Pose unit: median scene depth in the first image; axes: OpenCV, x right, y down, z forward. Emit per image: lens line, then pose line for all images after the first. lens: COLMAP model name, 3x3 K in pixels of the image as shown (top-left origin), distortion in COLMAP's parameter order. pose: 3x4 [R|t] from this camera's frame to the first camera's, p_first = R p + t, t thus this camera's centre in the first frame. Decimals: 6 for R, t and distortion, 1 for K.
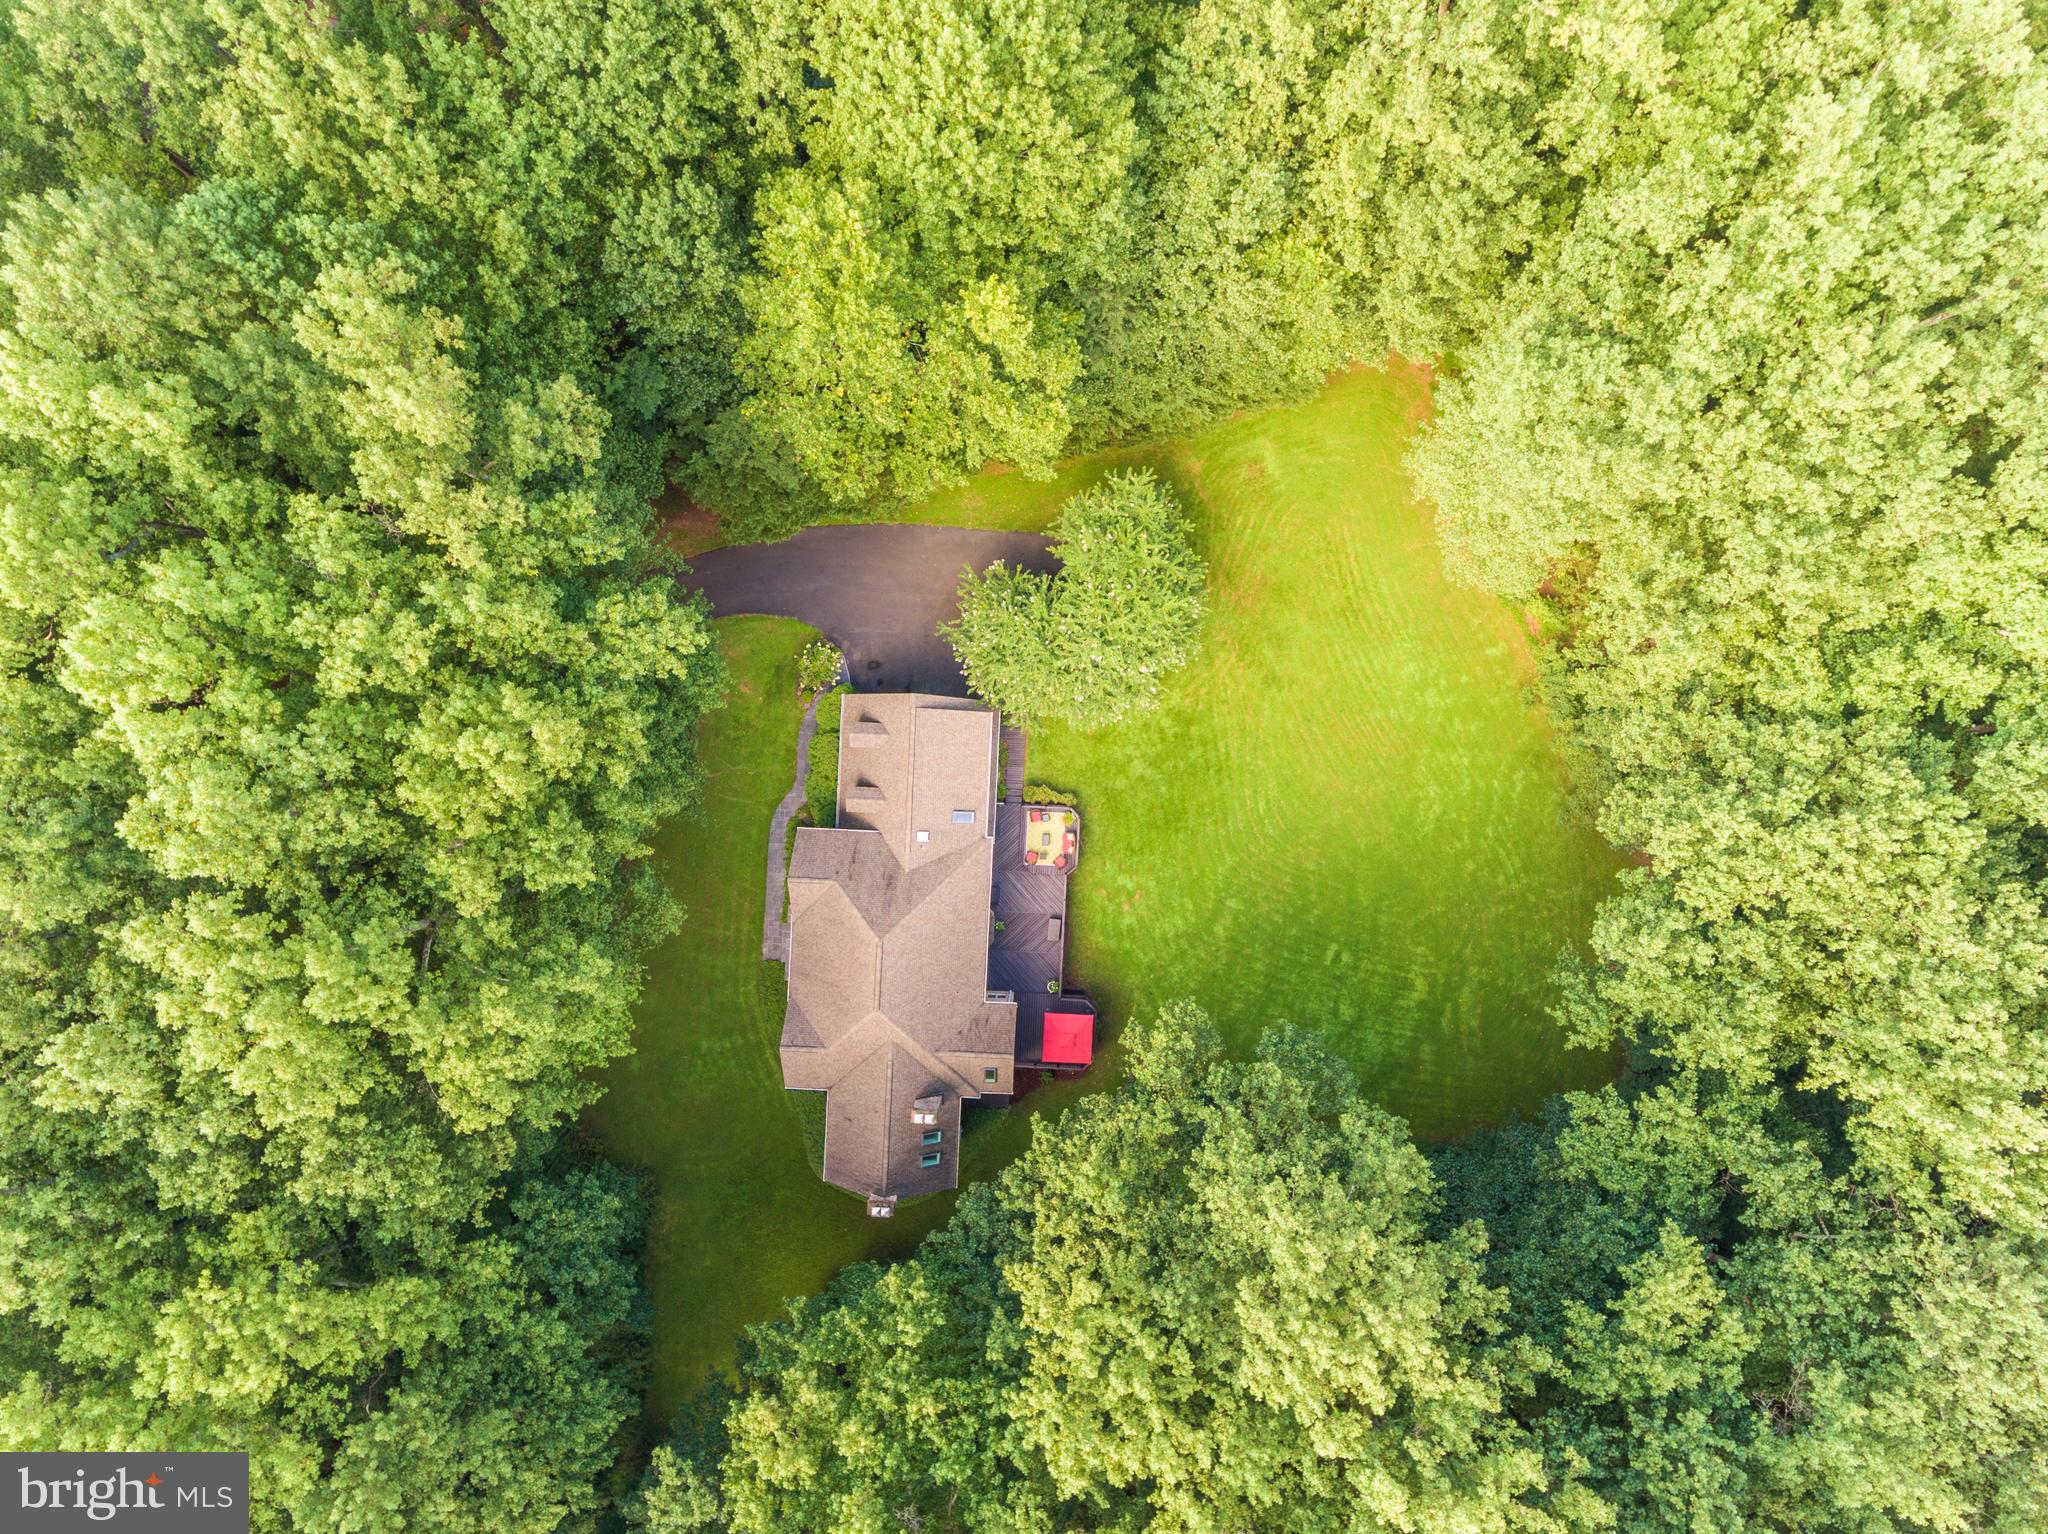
lens RADIAL K [[1224.2, 0, 1040.1], [0, 1224.2, 772.4], [0, 0, 1]] dist [0.002136, 0.002803]
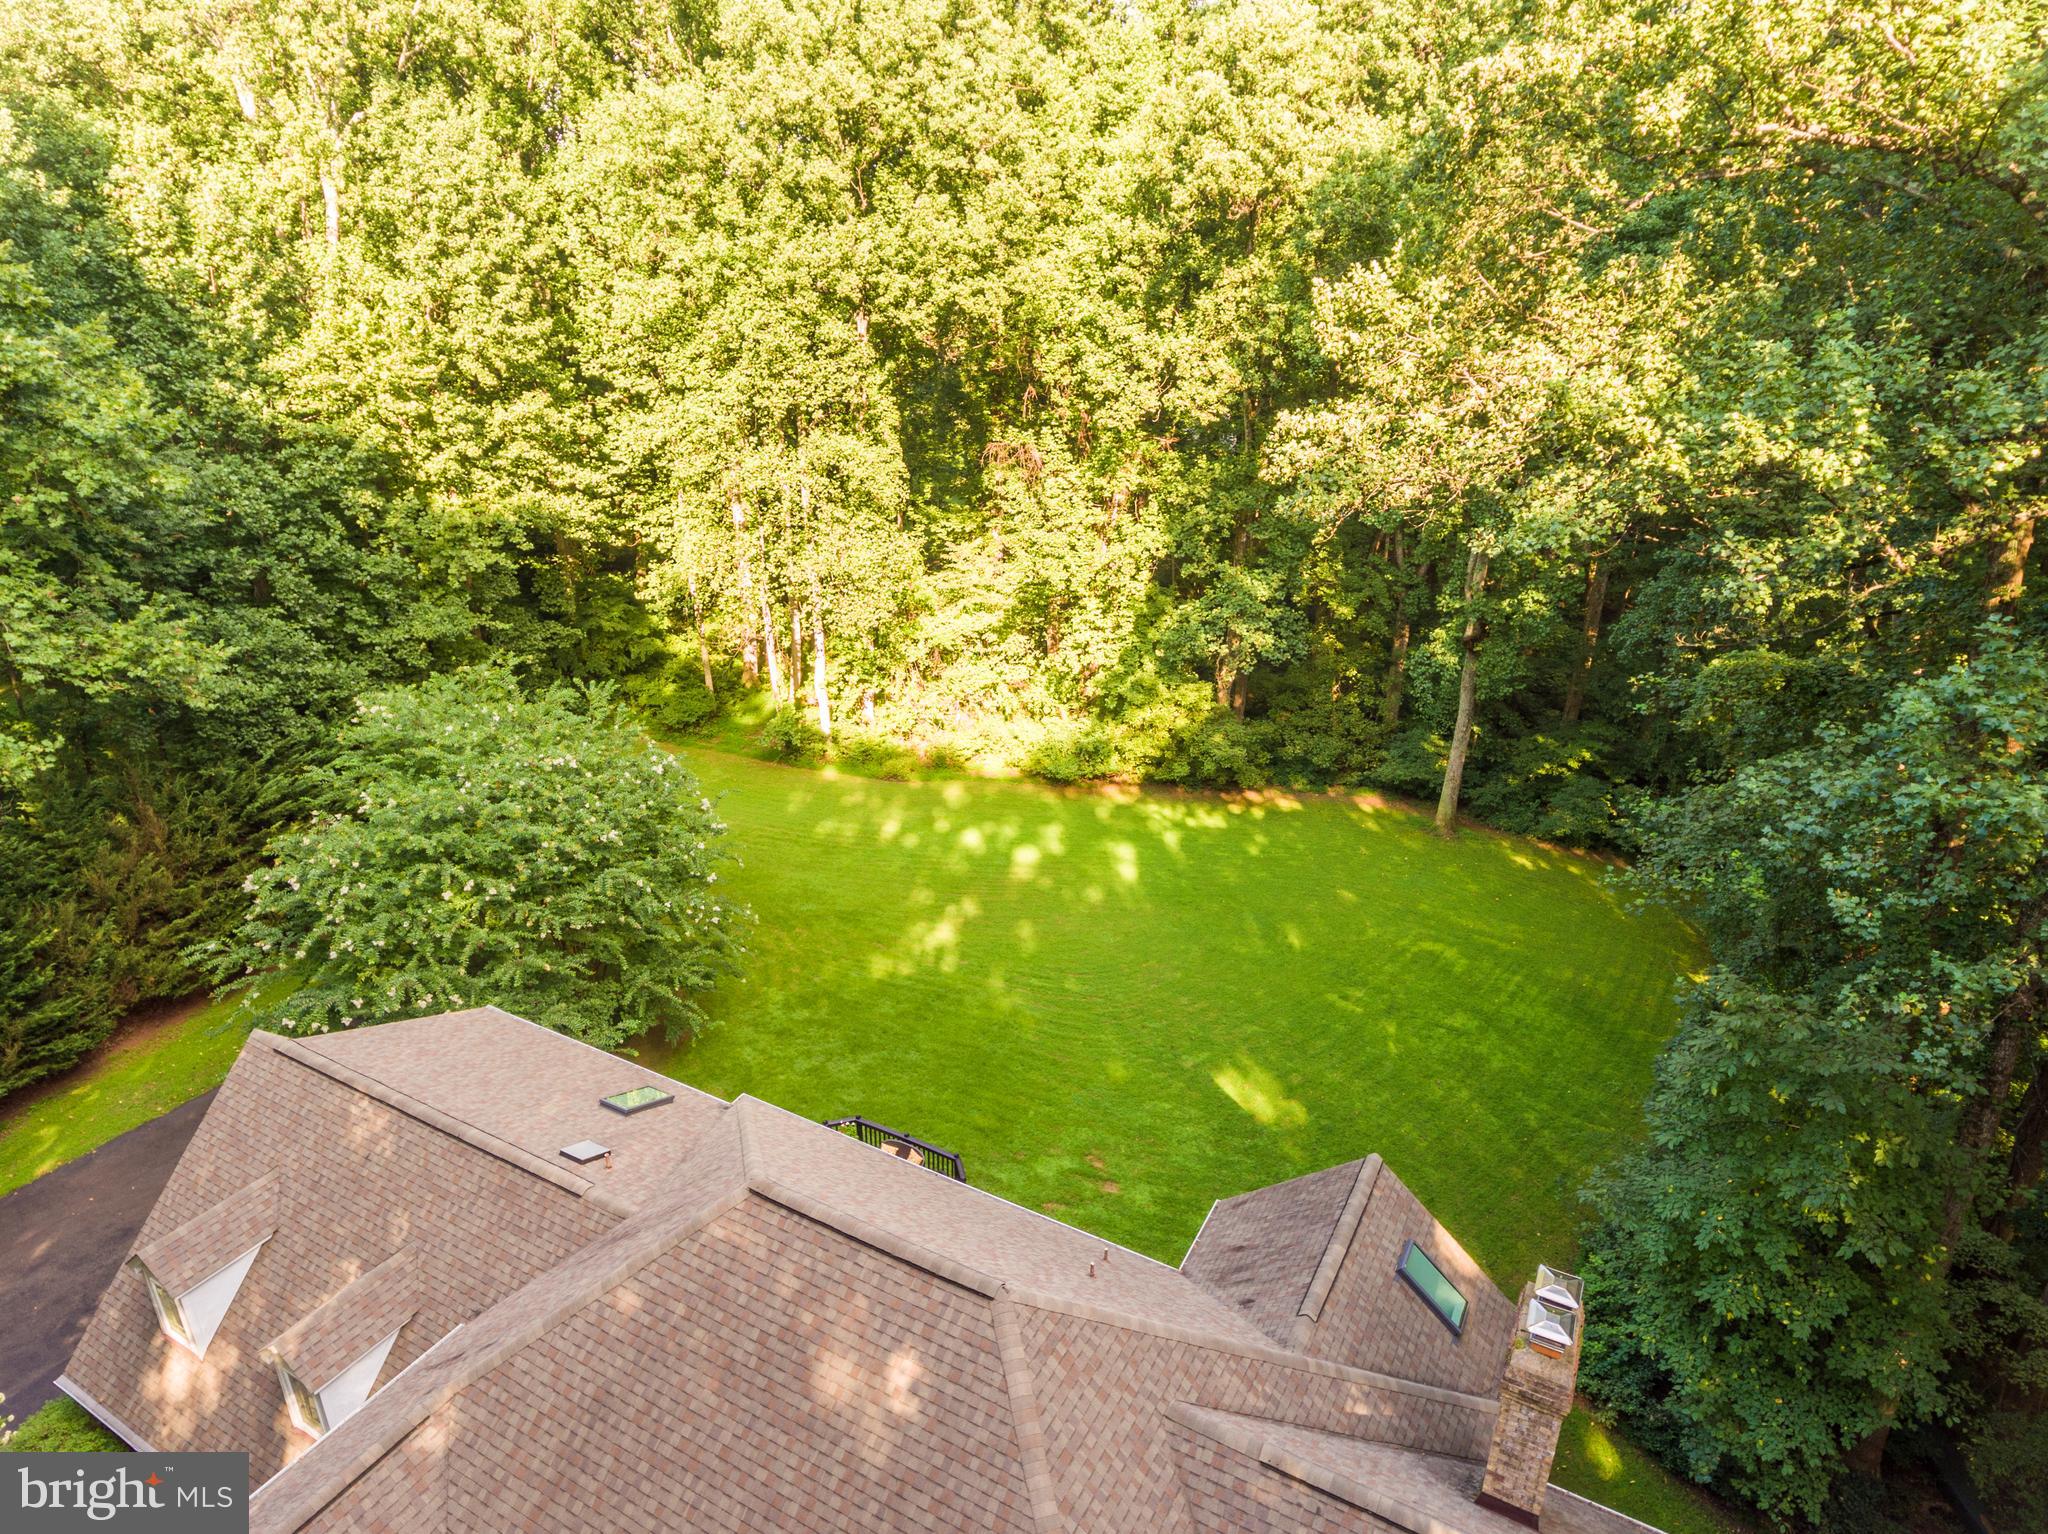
lens RADIAL K [[1227.7, 0, 1026.4], [0, 1227.7, 762.7], [0, 0, 1]] dist [-0.000870, 0.000189]
pose [[0.446544, -0.349029, 0.823879, -0.369298], [0.894759, 0.171954, -0.412114, 0.363363], [0.002170, 0.921200, 0.389082, 1.105785]]
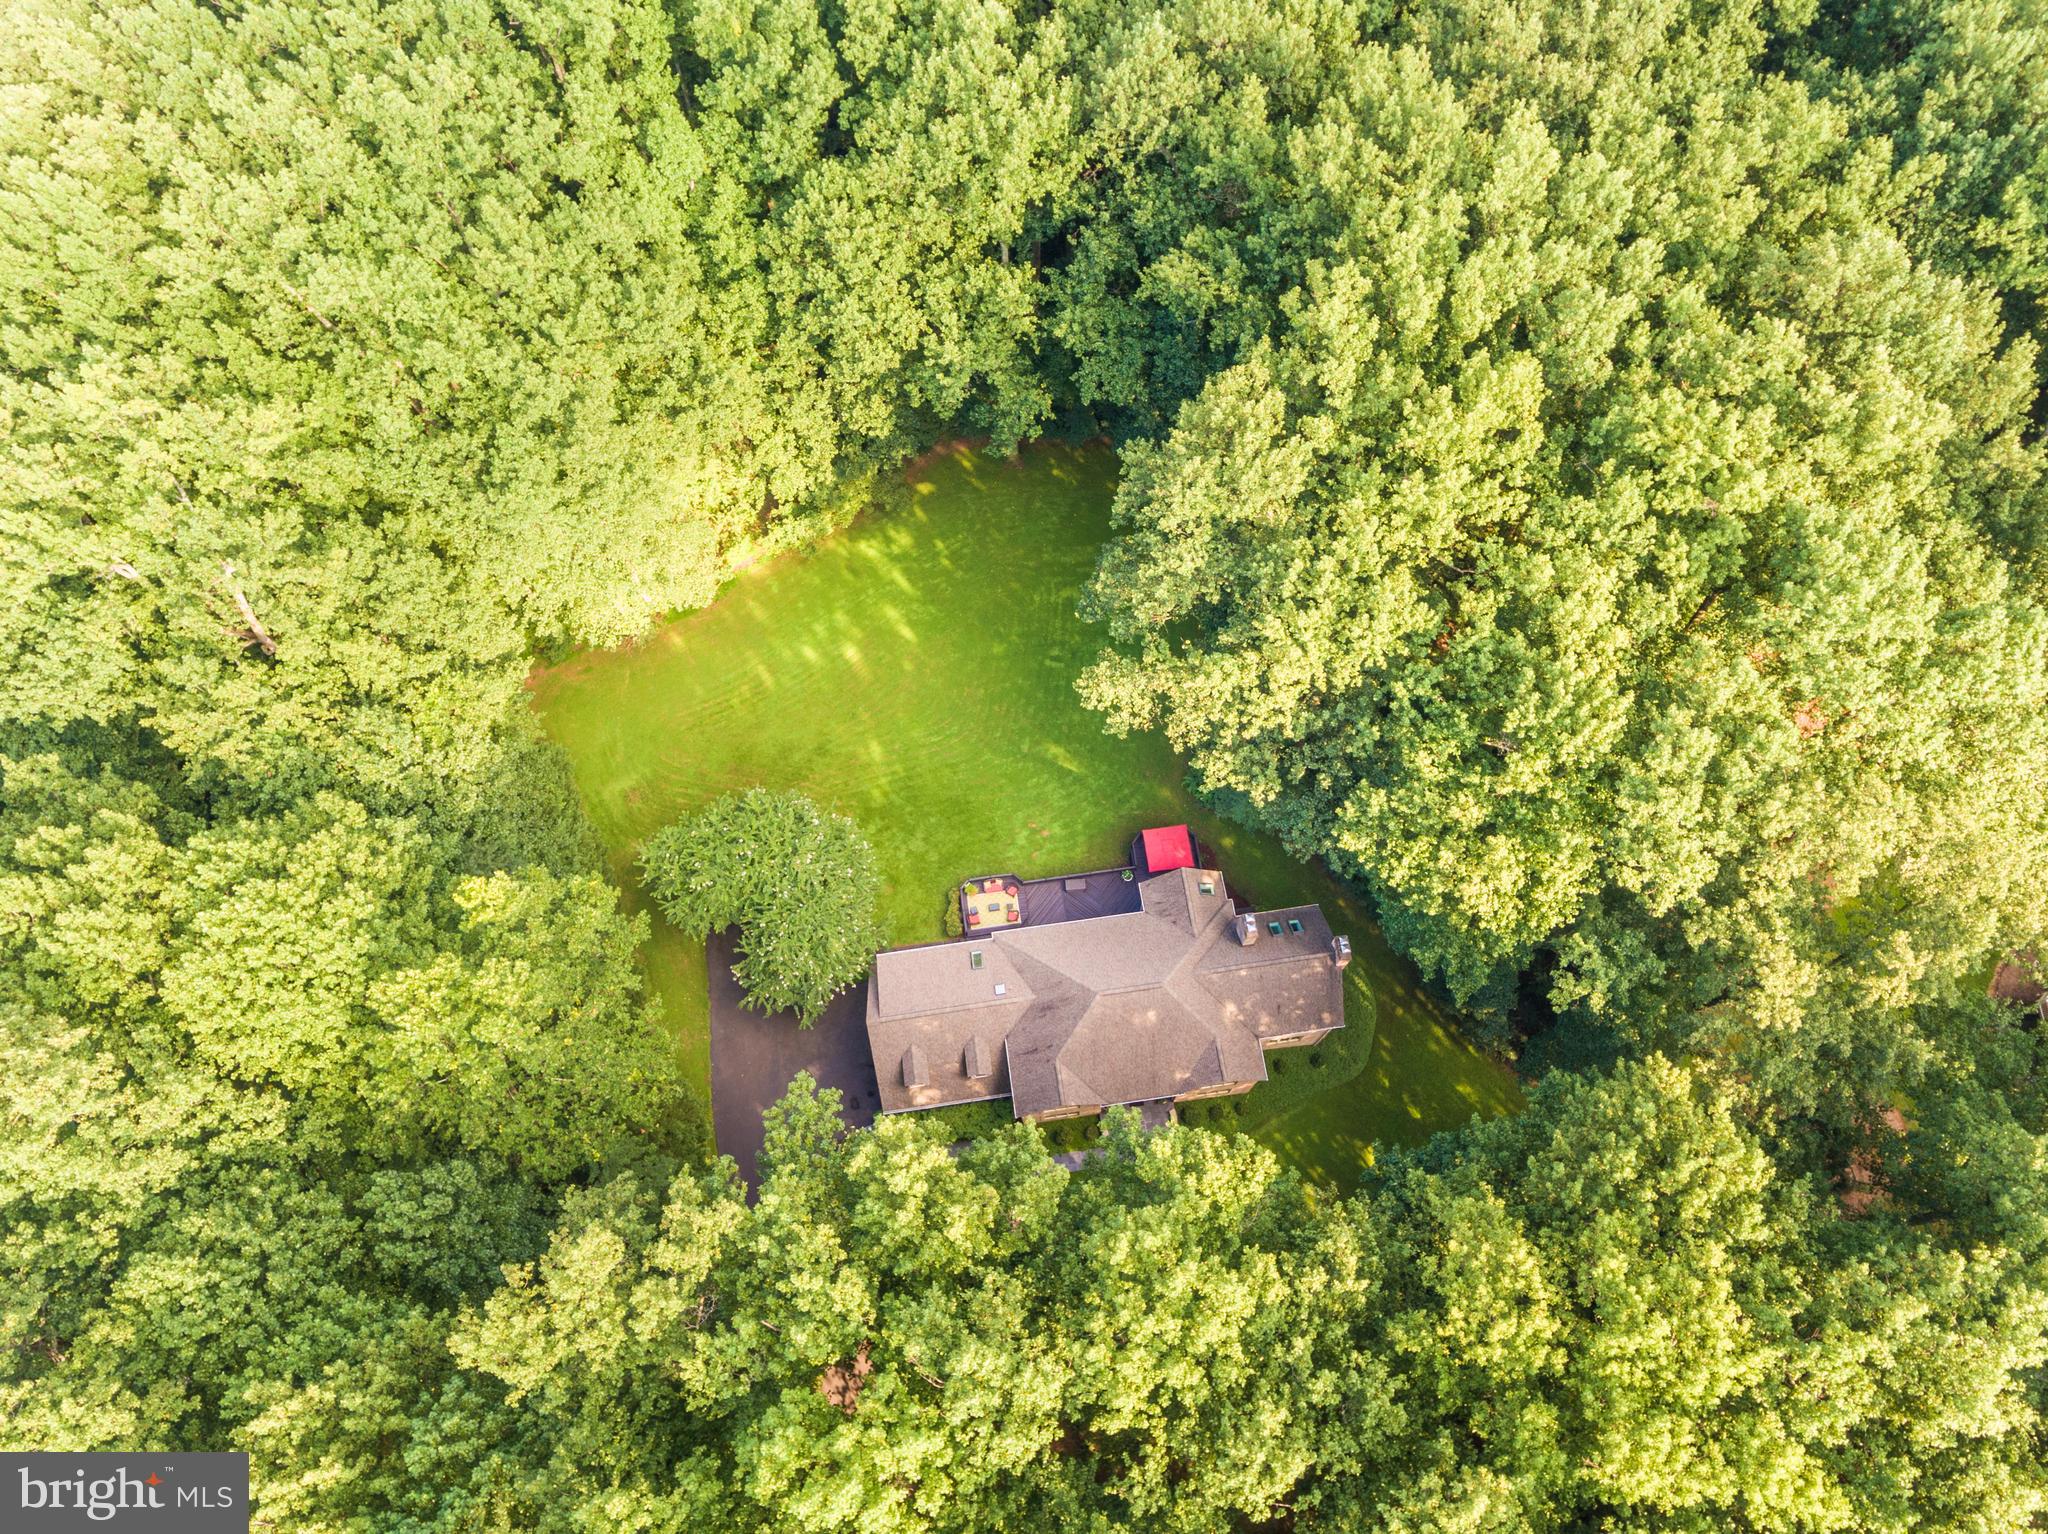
lens RADIAL K [[1327.7, 0, 1070.1], [0, 1327.7, 773.1], [0, 0, 1]] dist [-0.000043, 0.002336]
pose [[-0.193386, -0.911863, 0.362087, -0.491962], [0.981105, -0.177489, 0.077017, 0.078750], [-0.005962, 0.370140, 0.928957, -0.186783]]
